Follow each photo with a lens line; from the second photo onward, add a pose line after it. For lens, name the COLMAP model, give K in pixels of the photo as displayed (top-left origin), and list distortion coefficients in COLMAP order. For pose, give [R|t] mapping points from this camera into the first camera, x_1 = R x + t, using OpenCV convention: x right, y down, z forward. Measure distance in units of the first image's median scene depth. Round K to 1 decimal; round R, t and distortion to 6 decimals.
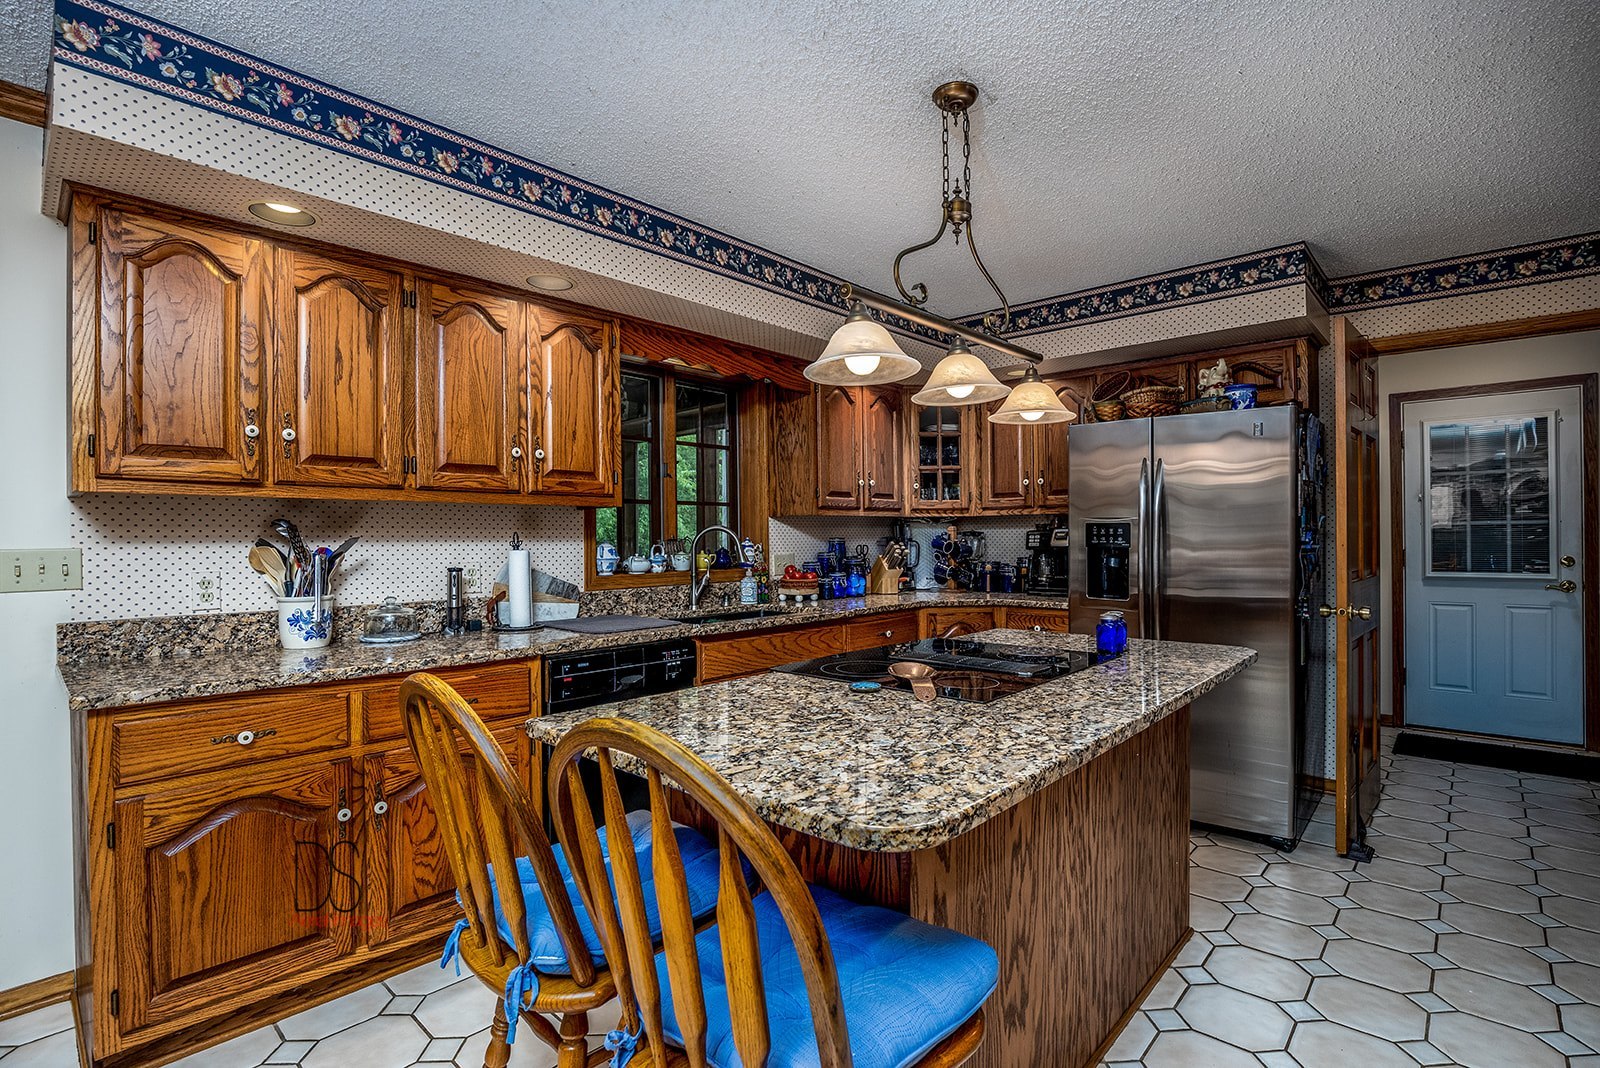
lens RADIAL K [[760.2, 0, 843.4], [0, 760.2, 530.6], [0, 0, 1]] dist [-0.024317, 0.002093]
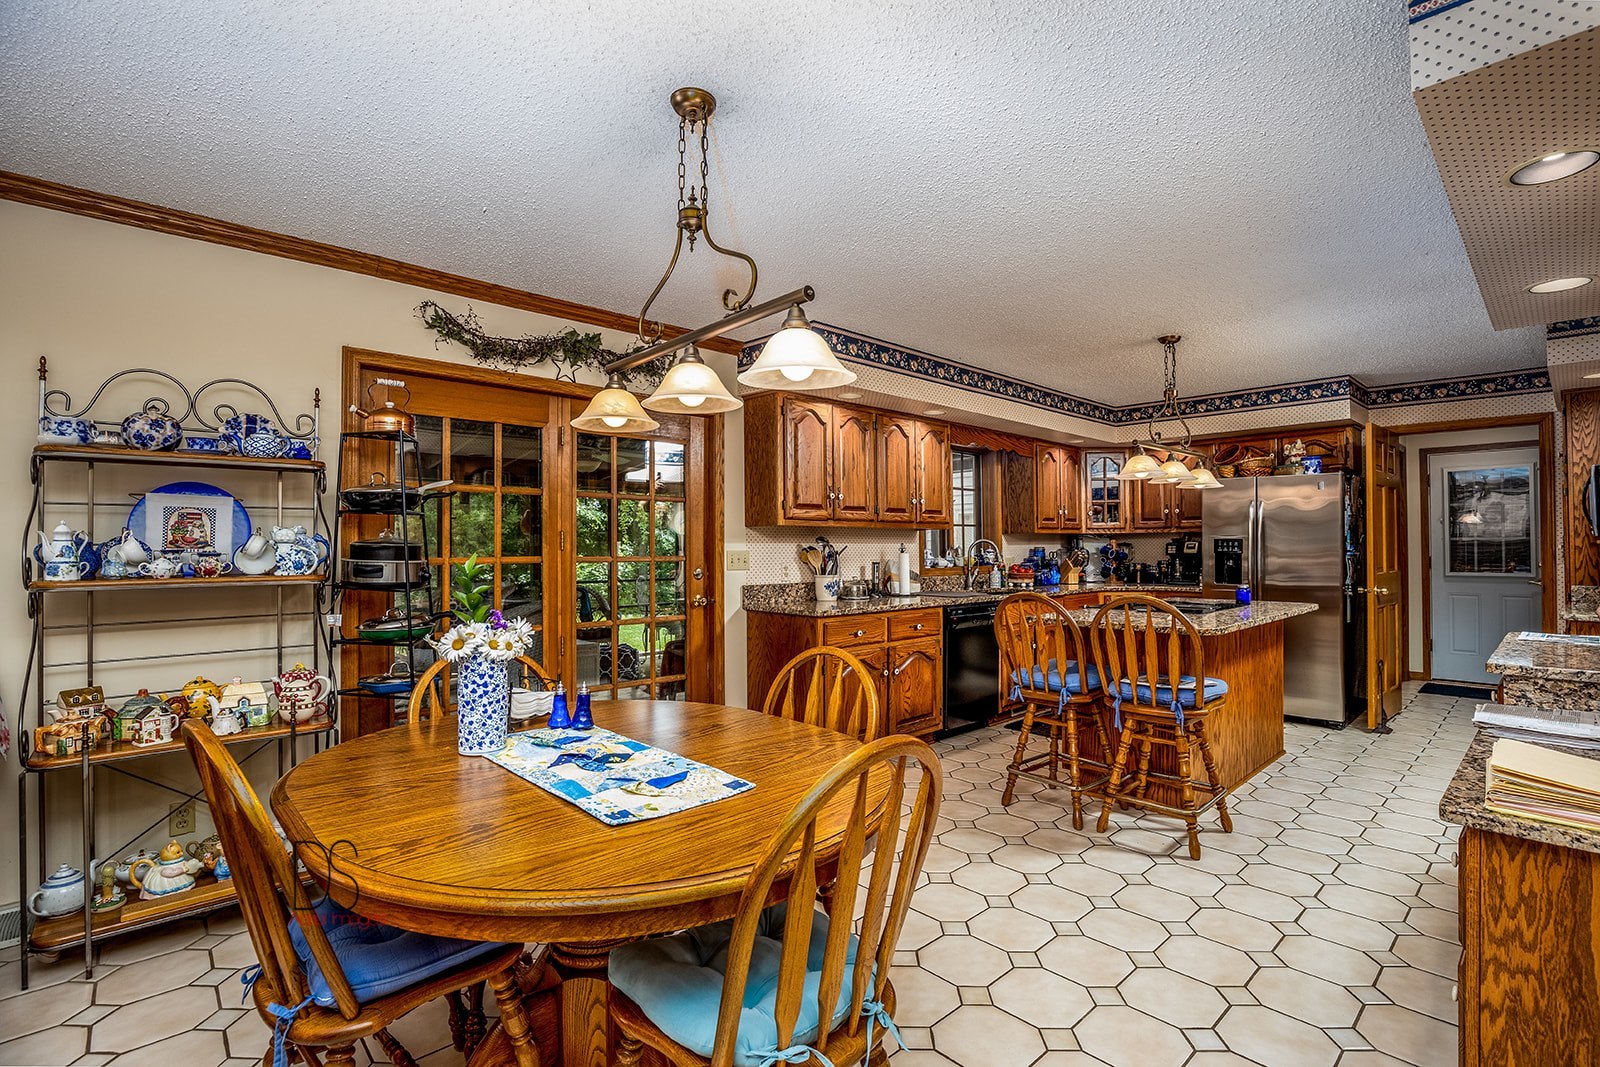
lens RADIAL K [[760.2, 0, 833.3], [0, 760.2, 535.1], [0, 0, 1]] dist [-0.024317, 0.002093]
pose [[0.996695, 0.002208, -0.081208, -0.376749], [-0.002826, 0.999968, -0.007501, -0.002775], [0.081189, 0.007706, 0.996669, -0.717372]]
